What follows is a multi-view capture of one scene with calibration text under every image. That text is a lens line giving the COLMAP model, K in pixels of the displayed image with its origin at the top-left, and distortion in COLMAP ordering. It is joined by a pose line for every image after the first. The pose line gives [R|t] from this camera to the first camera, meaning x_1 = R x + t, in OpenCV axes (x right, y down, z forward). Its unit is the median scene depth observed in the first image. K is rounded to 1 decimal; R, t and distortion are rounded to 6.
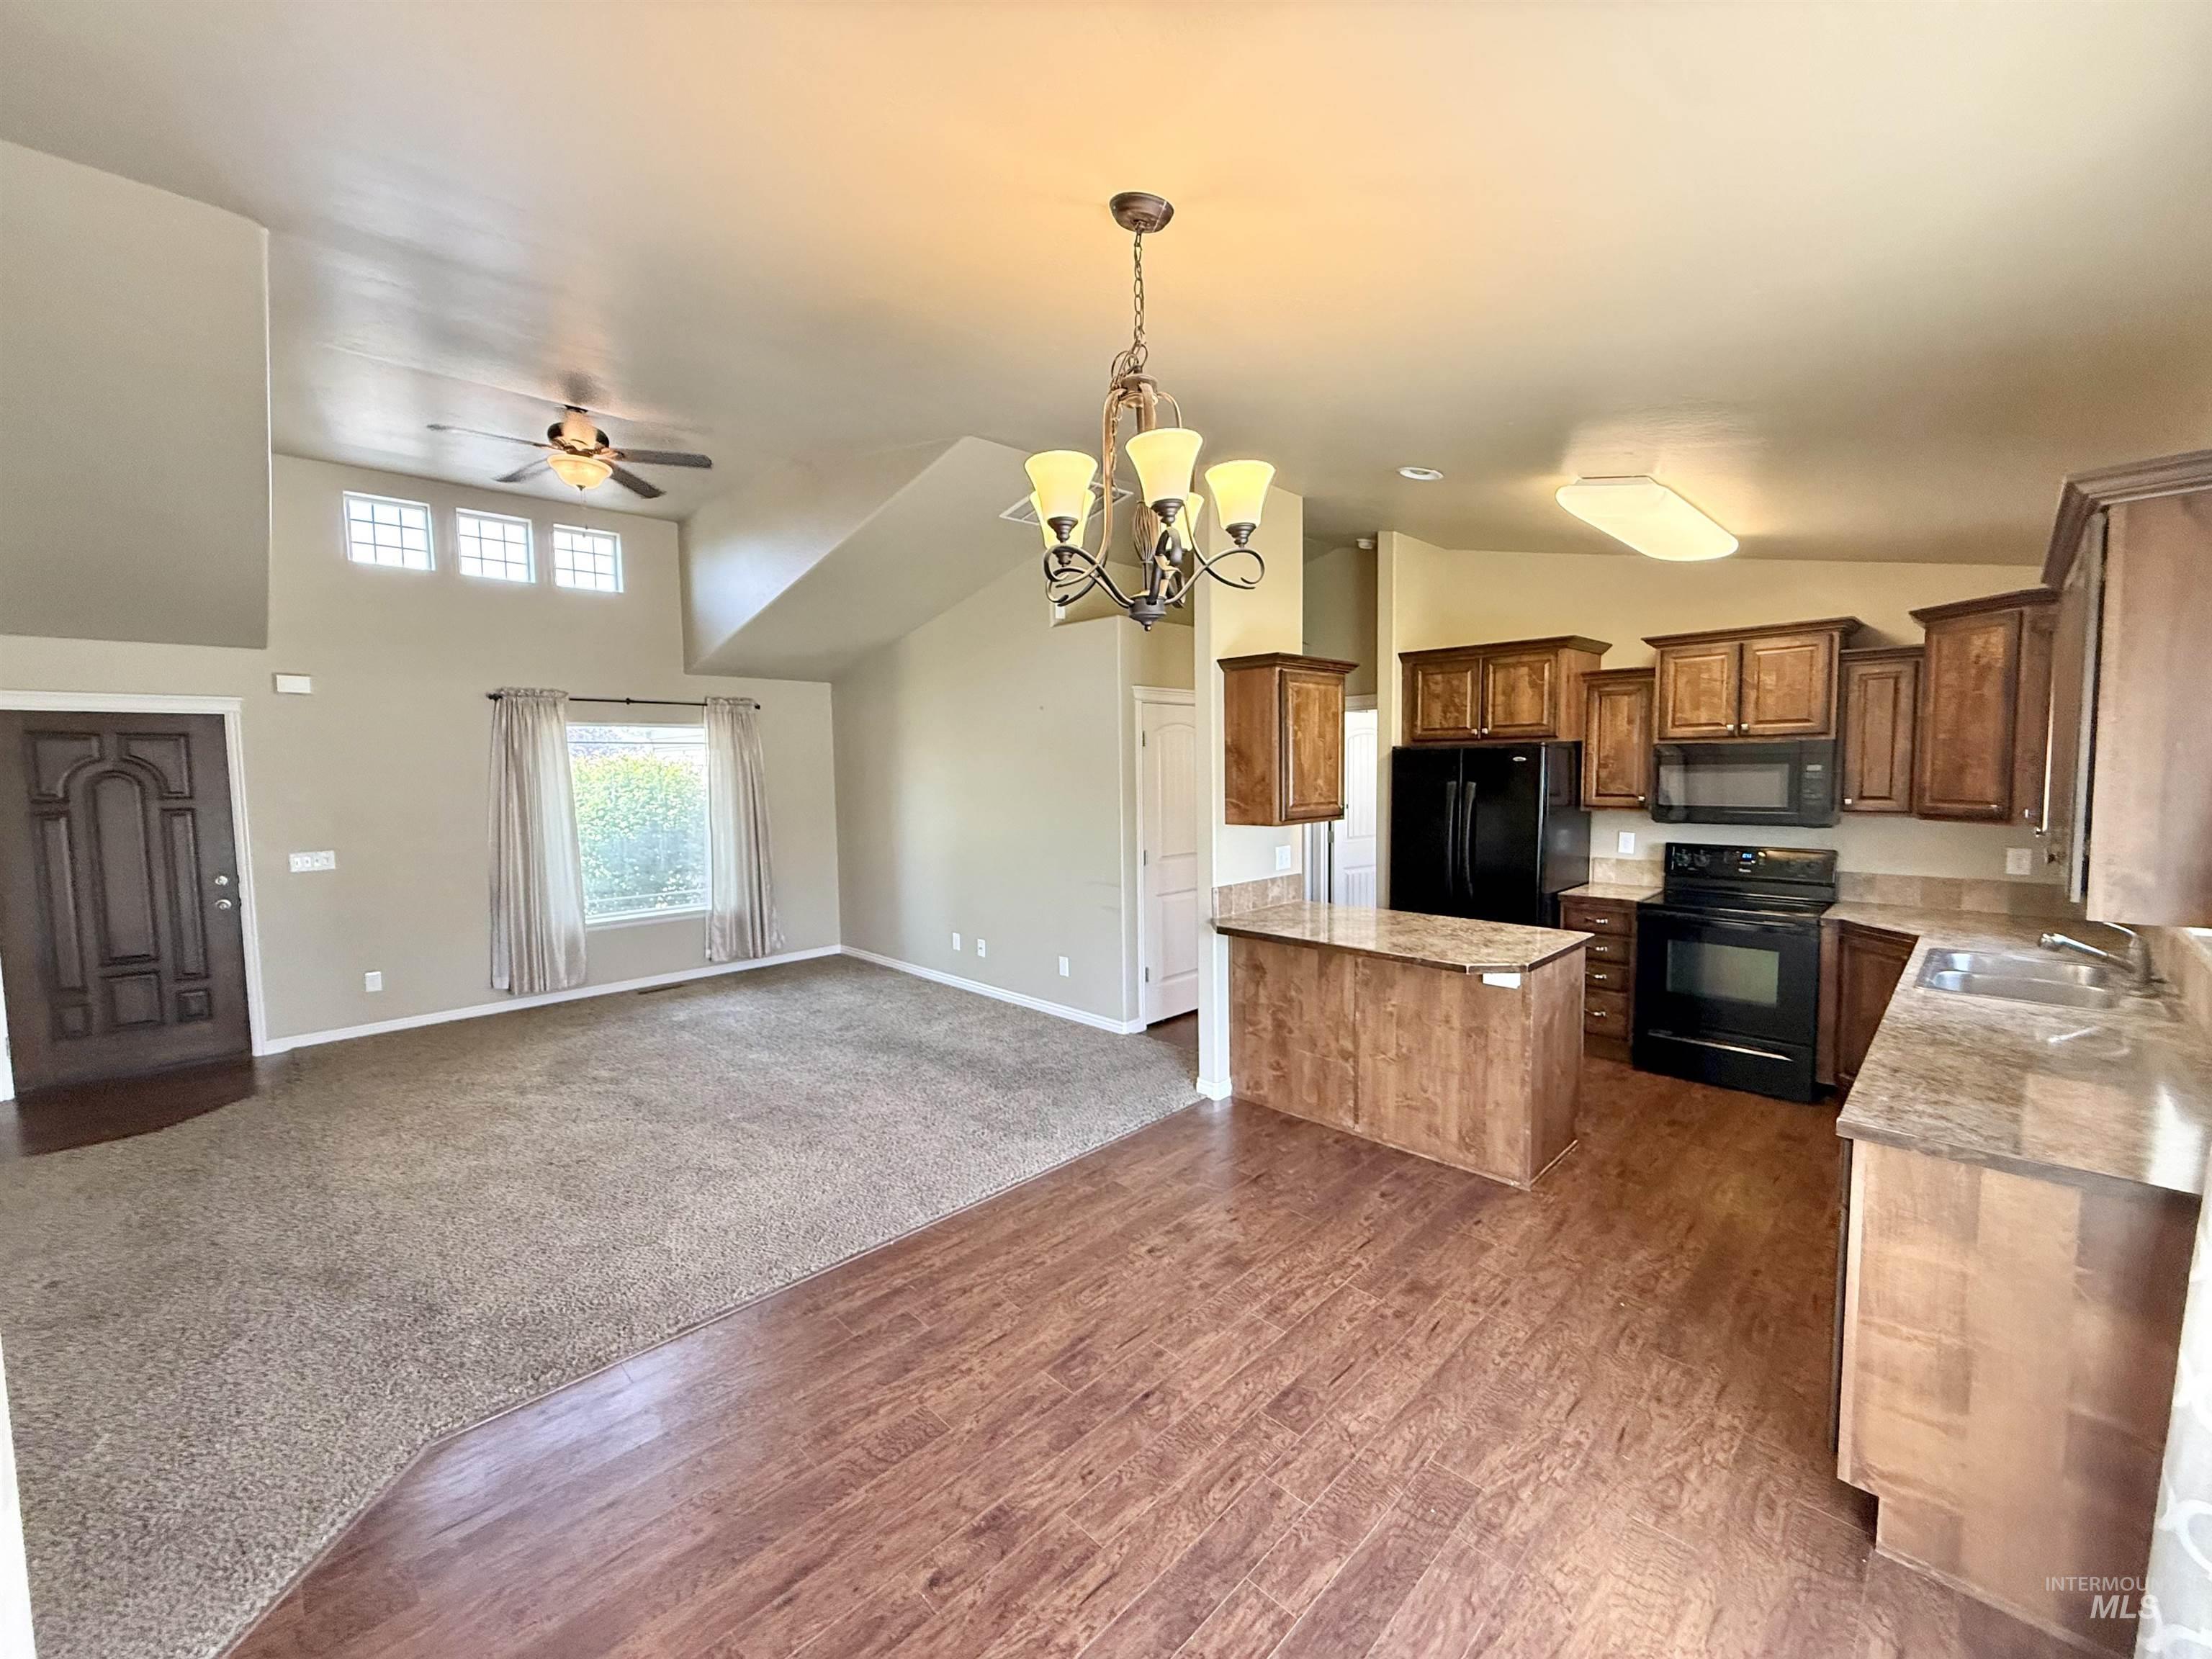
lens RADIAL K [[877.4, 0, 1097.6], [0, 877.4, 827.2], [0, 0, 1]] dist [-0.001292, 0.000135]
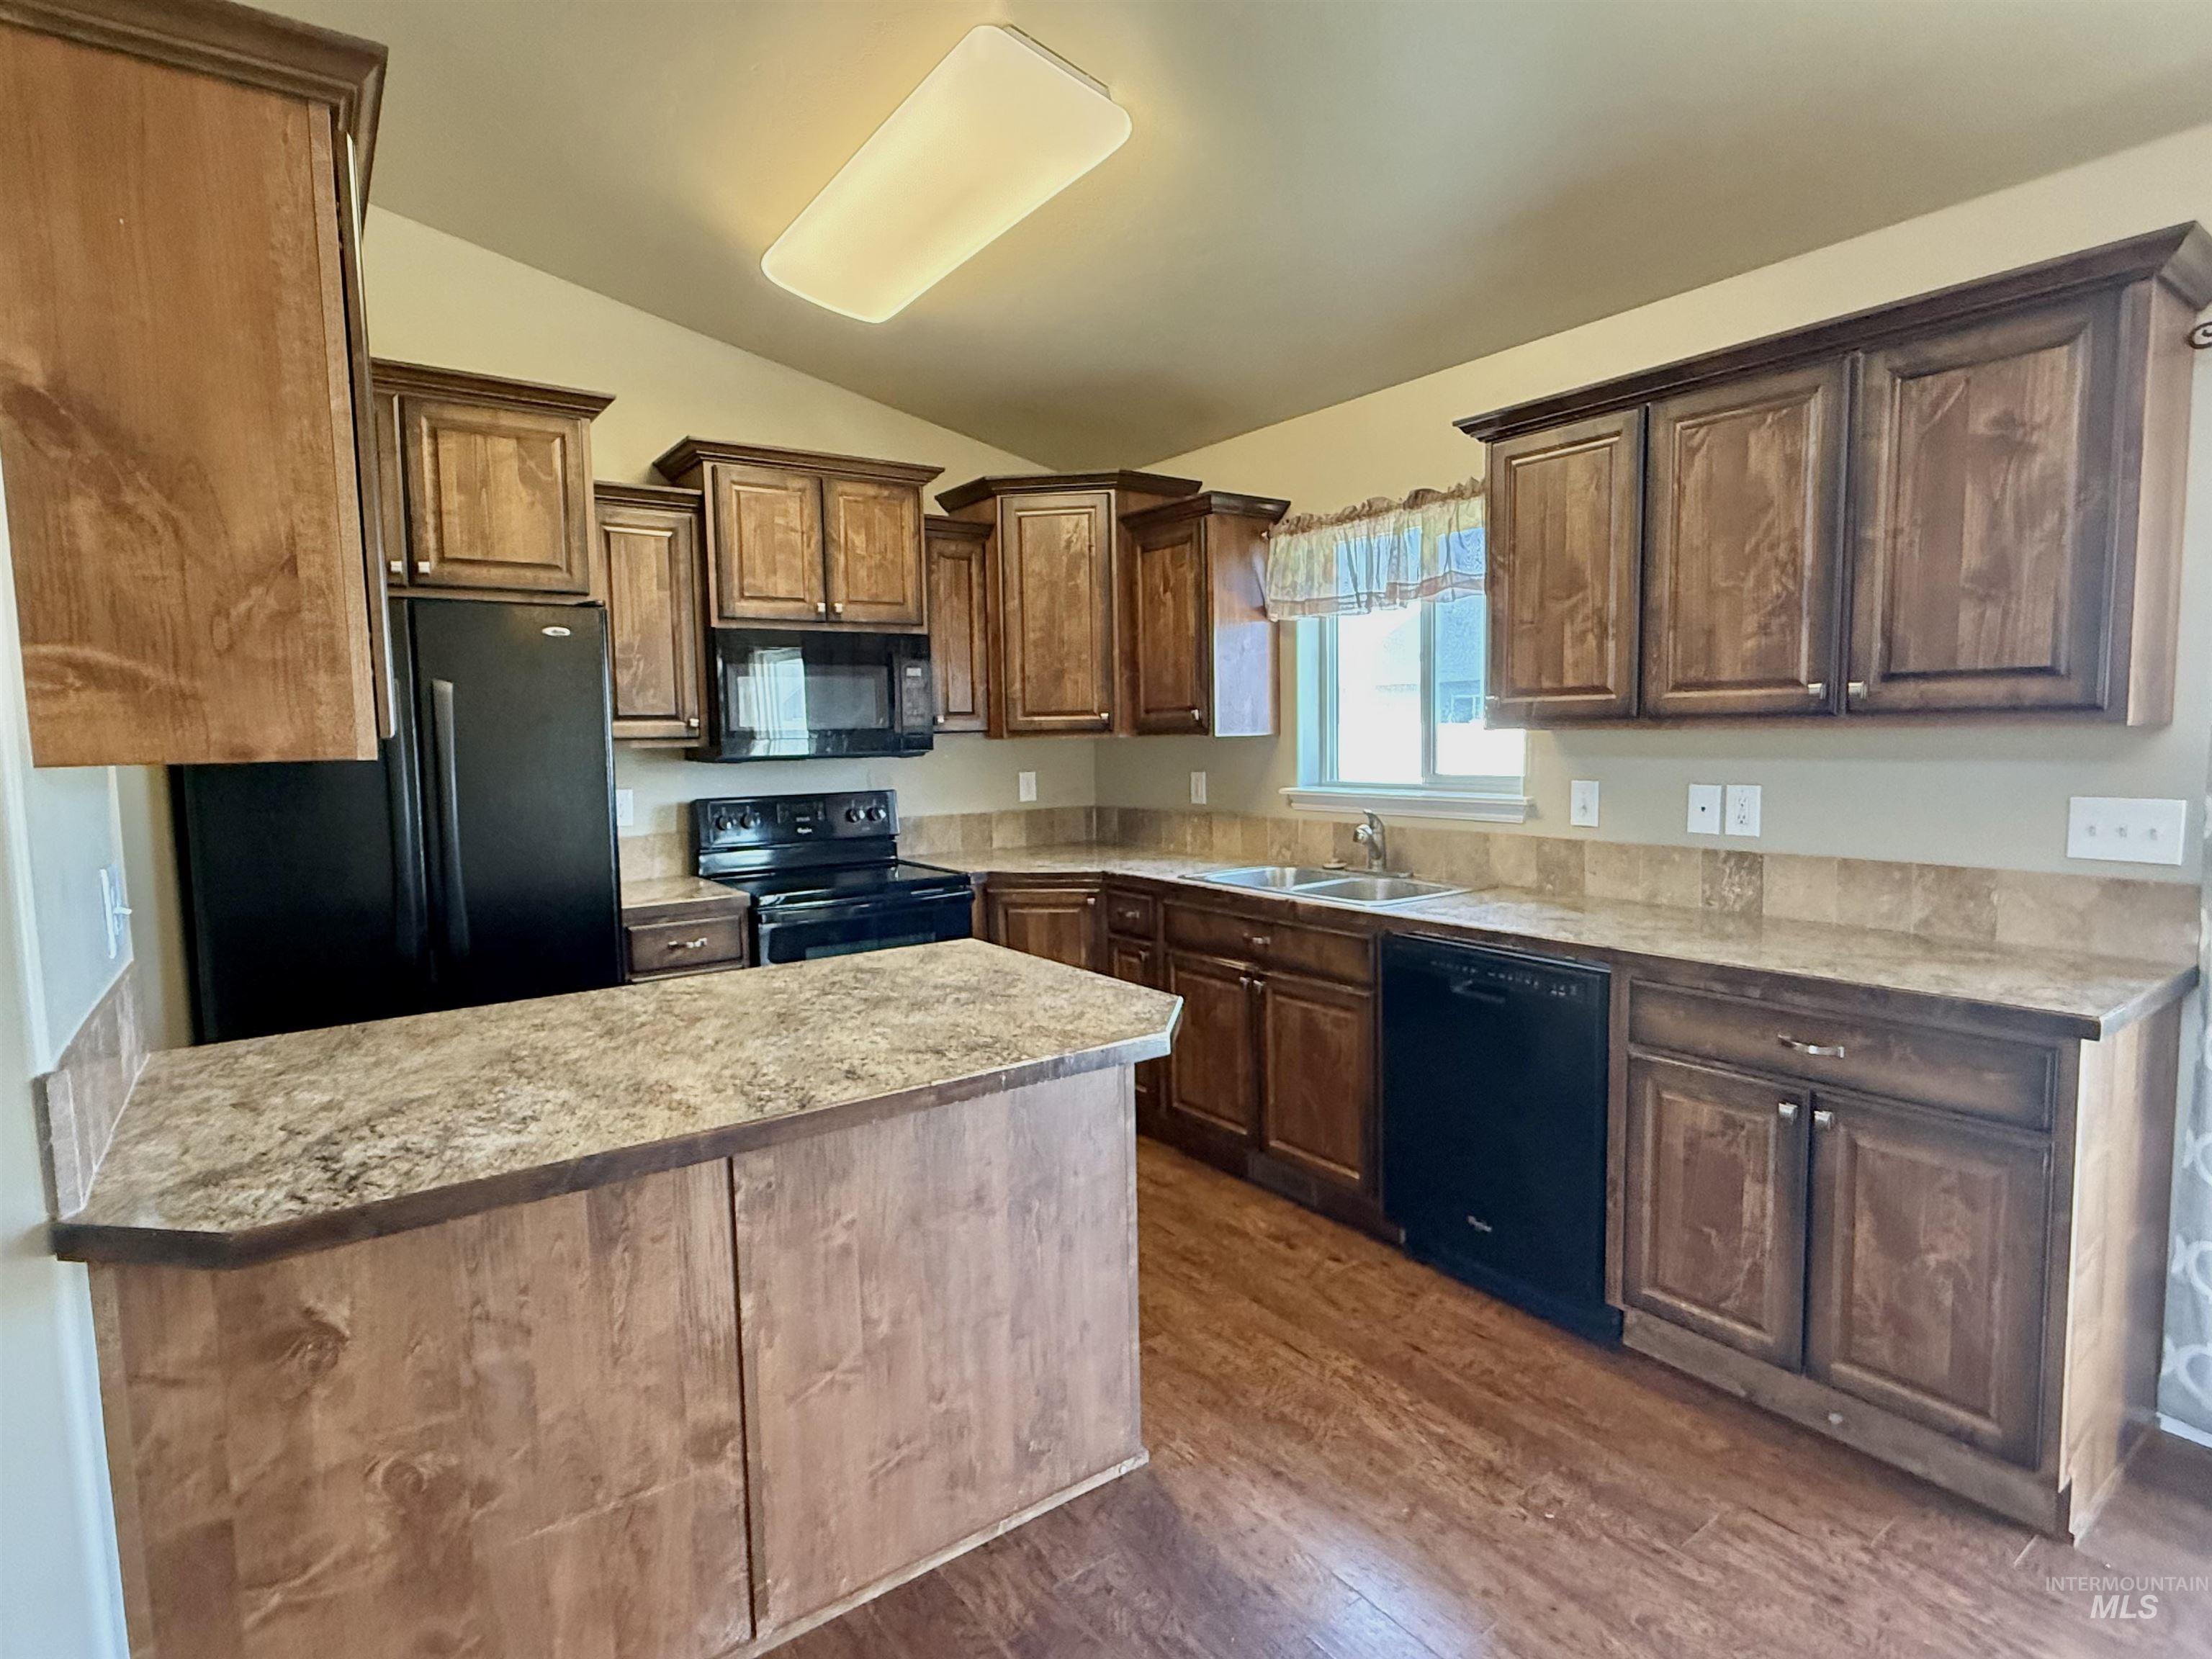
lens RADIAL K [[1131.4, 0, 1101.9], [0, 1131.4, 827.8], [0, 0, 1]] dist [0.000068, -0.000284]
pose [[0.146358, -0.072314, 0.986585, -0.097524], [0.087662, 0.994349, 0.059879, 0.019223], [-0.985340, 0.077722, 0.151871, 0.792377]]
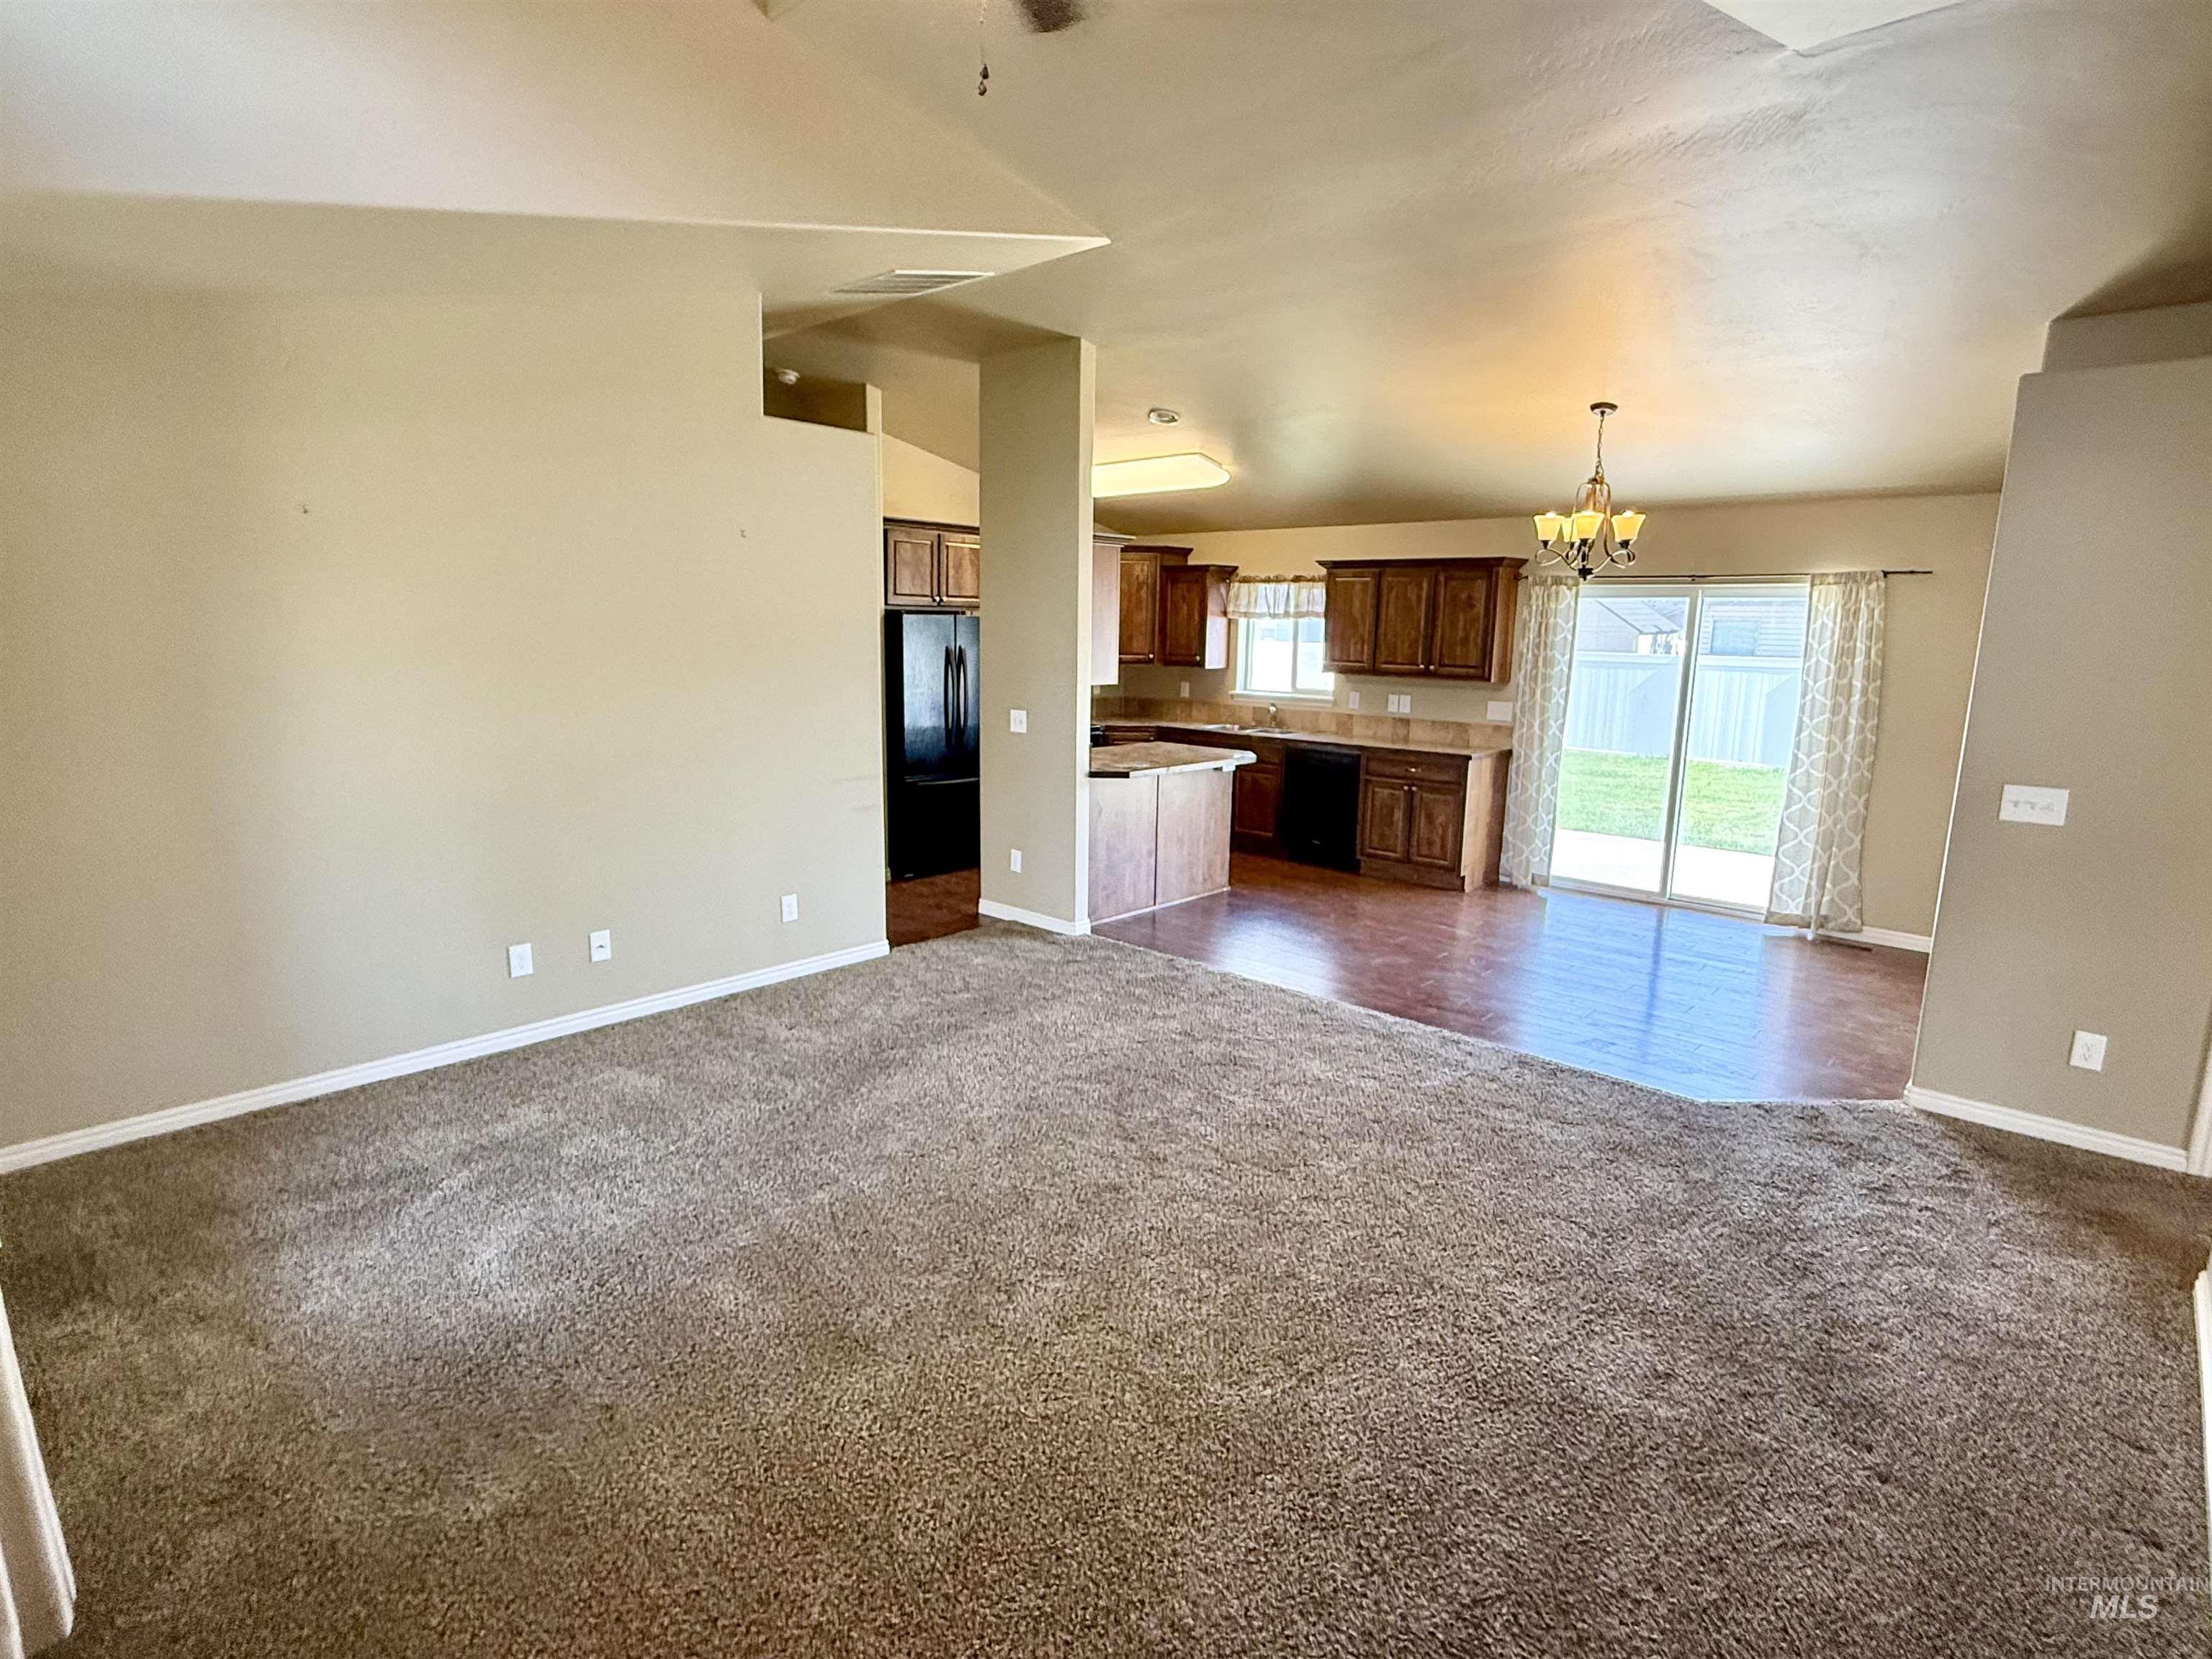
lens RADIAL K [[1131.4, 0, 1106.9], [0, 1131.4, 828.8], [0, 0, 1]] dist [0.000068, -0.000284]
pose [[-0.055329, -0.165382, 0.984676, -1.430196], [0.053767, 0.984263, 0.168334, -0.070450], [-0.997019, 0.062256, -0.045566, 1.168985]]
